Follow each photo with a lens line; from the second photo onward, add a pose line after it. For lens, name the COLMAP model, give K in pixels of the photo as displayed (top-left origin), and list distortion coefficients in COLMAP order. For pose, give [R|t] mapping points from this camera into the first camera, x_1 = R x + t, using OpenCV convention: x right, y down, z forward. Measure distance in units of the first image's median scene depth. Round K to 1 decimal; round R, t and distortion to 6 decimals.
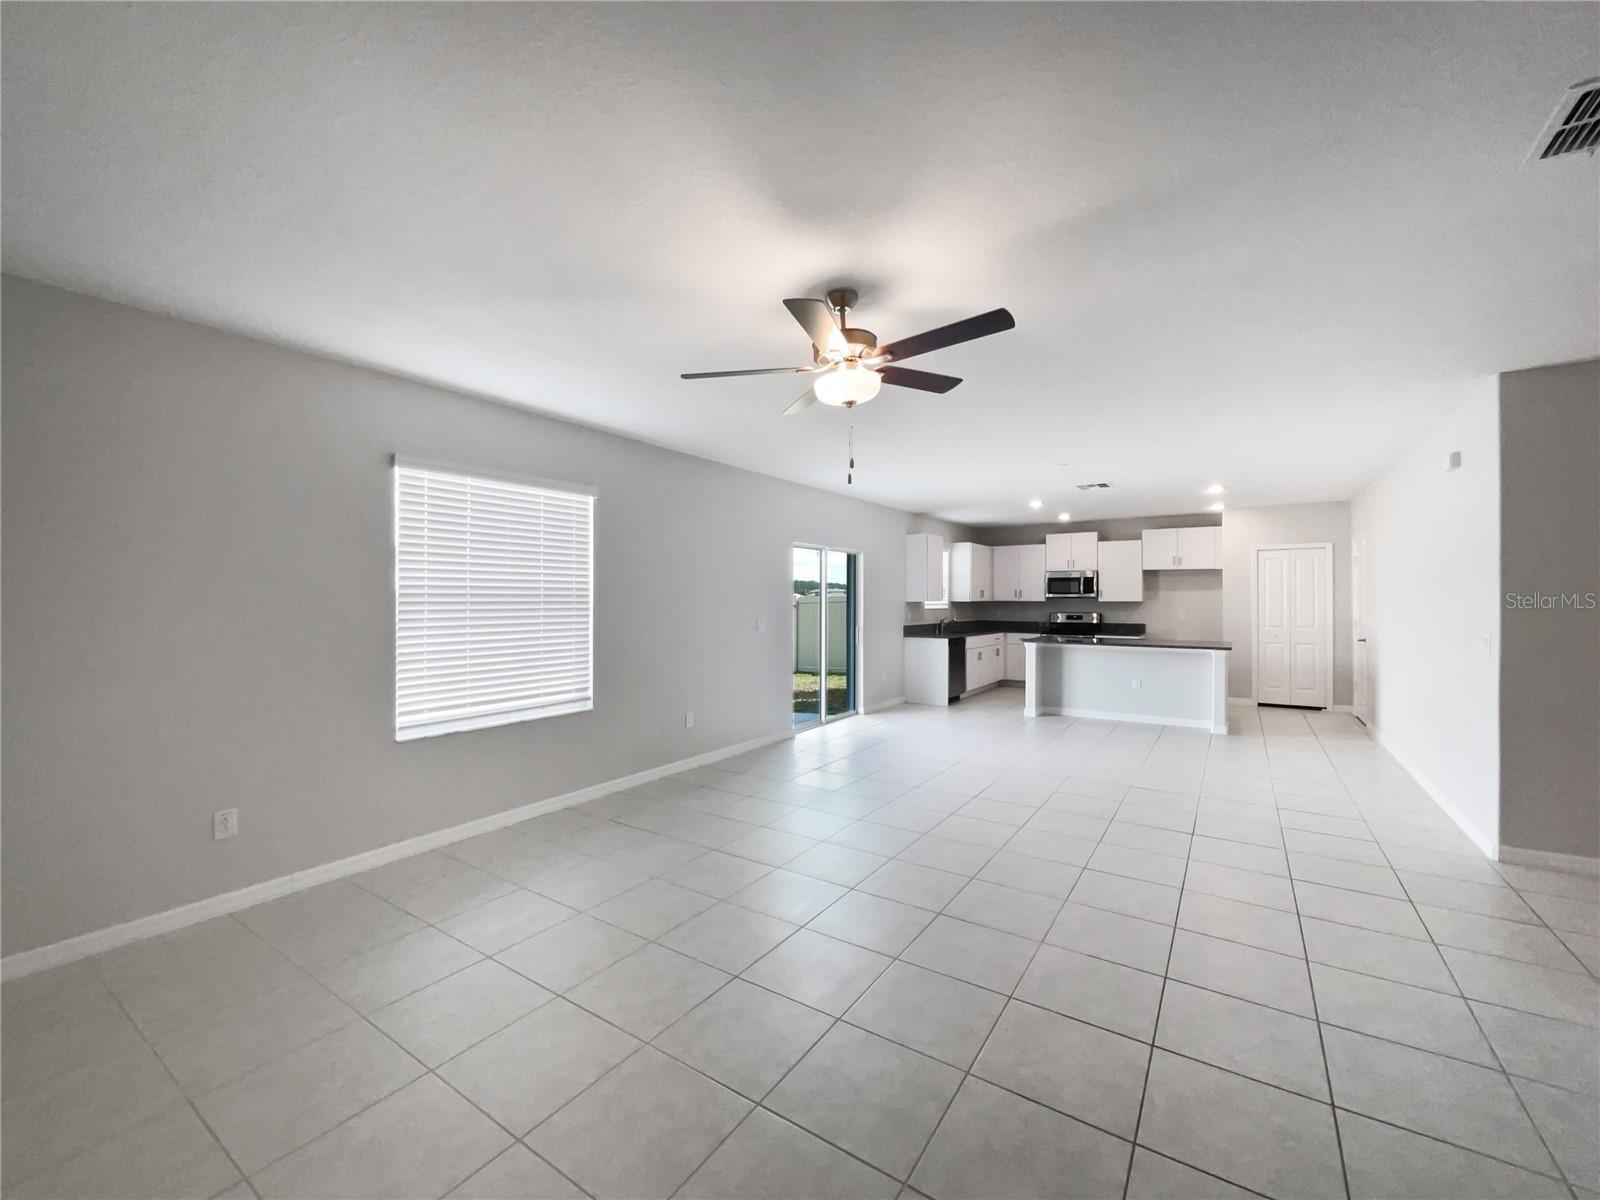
lens RADIAL K [[658.1, 0, 802.1], [0, 658.1, 601.4], [0, 0, 1]] dist [0.002119, -0.000113]
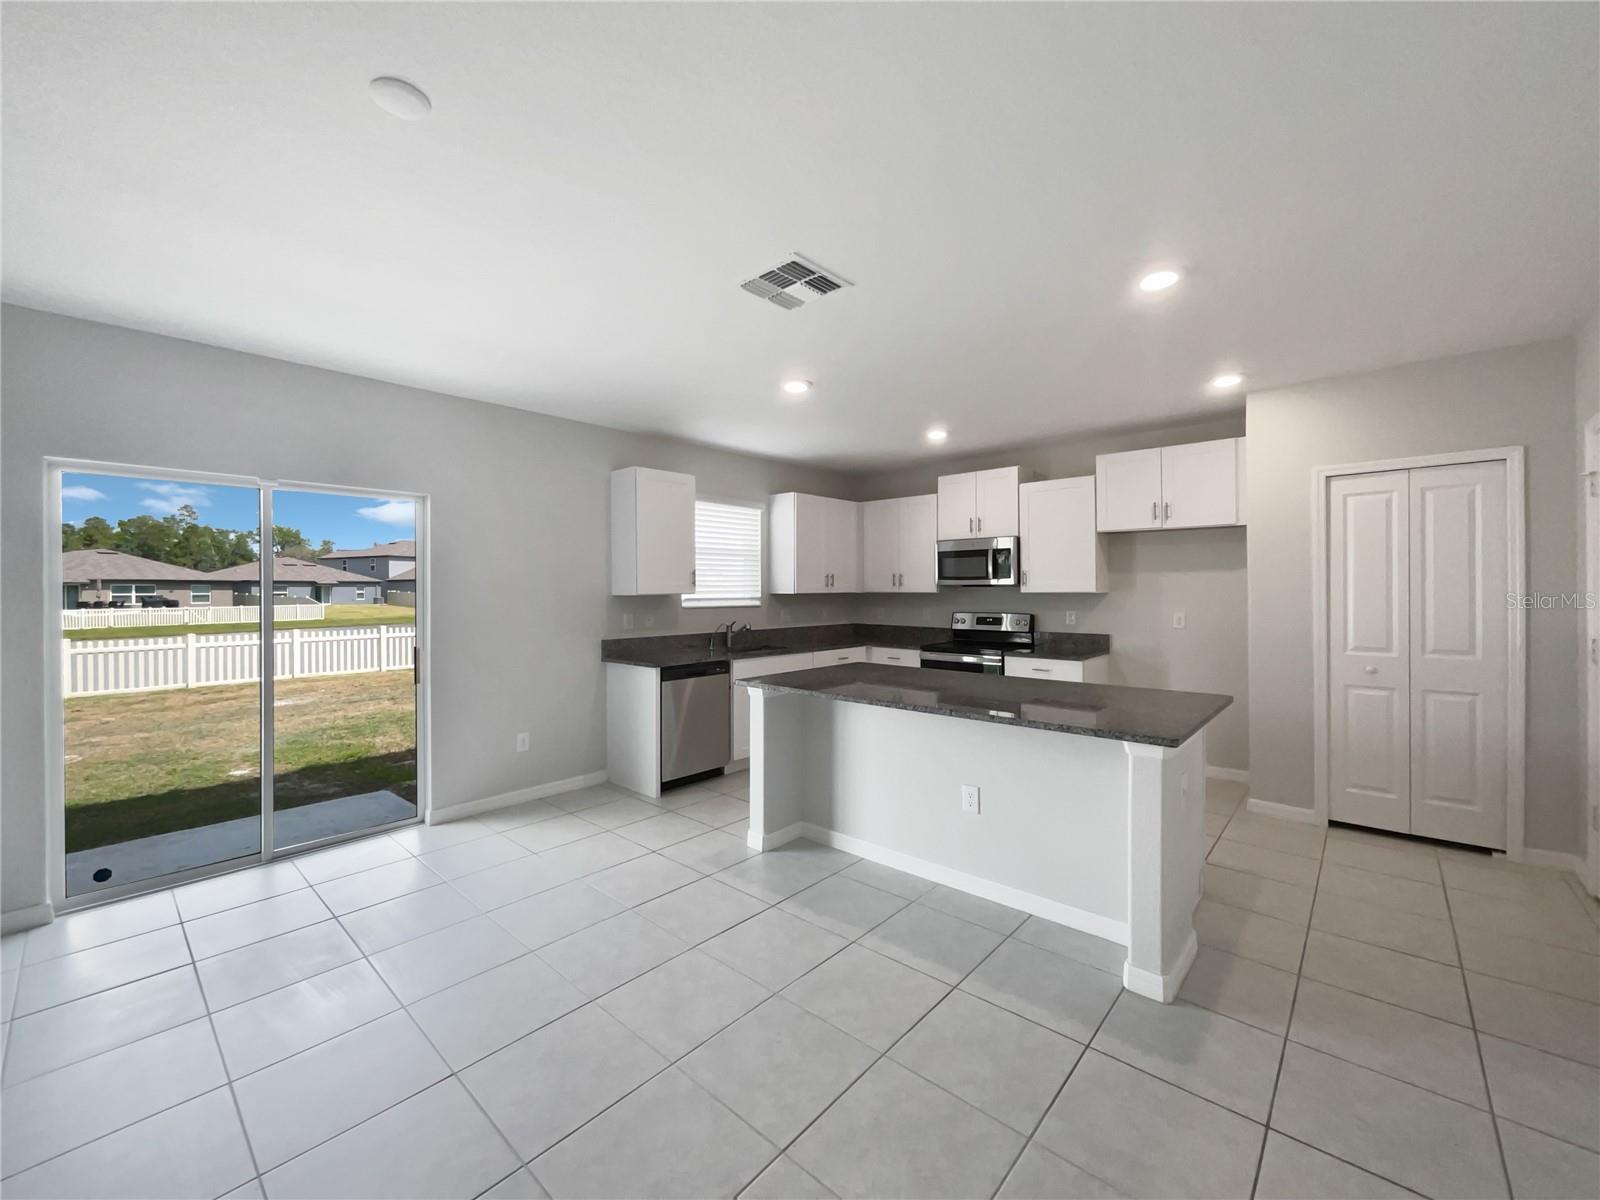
lens RADIAL K [[658.1, 0, 786.9], [0, 658.1, 593.0], [0, 0, 1]] dist [0.002119, -0.000113]
pose [[0.986460, -0.004764, -0.163934, 0.360059], [0.006164, 0.999949, 0.008033, -0.005672], [0.163887, -0.008934, 0.986439, 0.445724]]
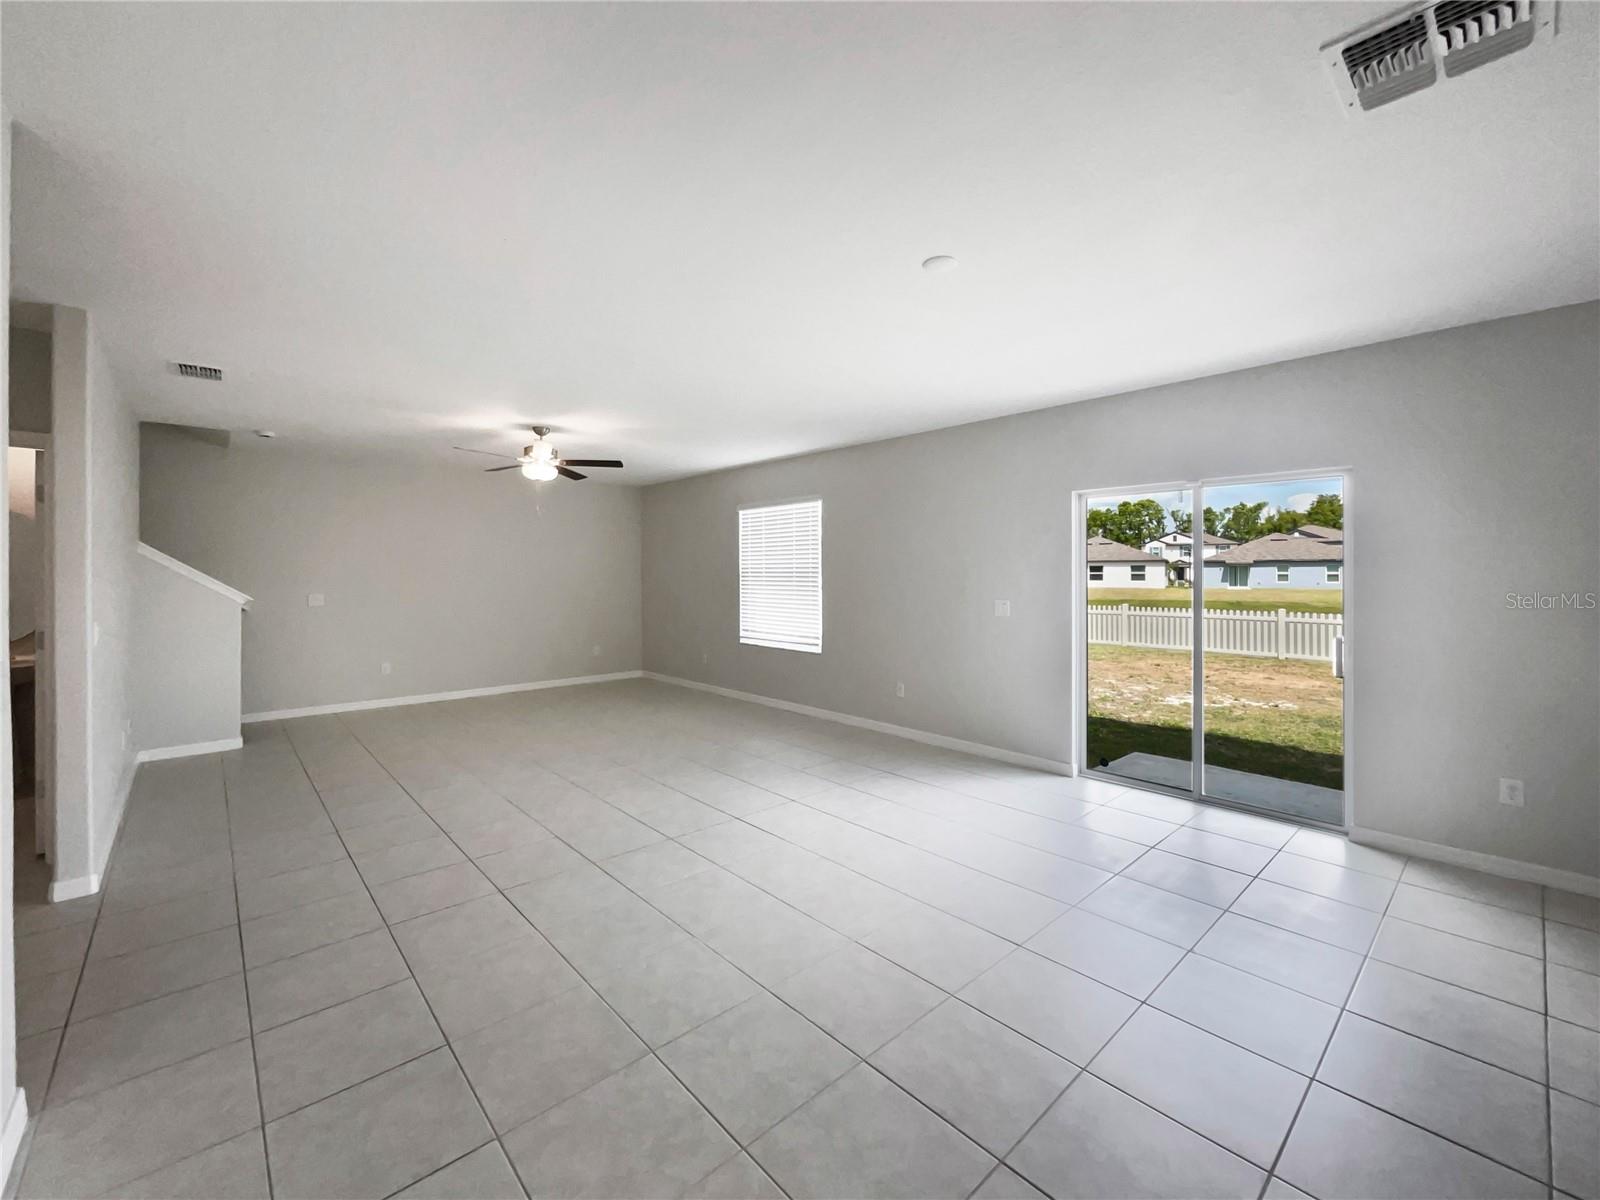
lens RADIAL K [[658.1, 0, 788.4], [0, 658.1, 589.6], [0, 0, 1]] dist [0.002119, -0.000113]
pose [[-0.235125, 0.026745, -0.971597, 0.783441], [0.000546, 0.999625, 0.027385, -0.007671], [0.971965, 0.005908, -0.235051, 0.934939]]
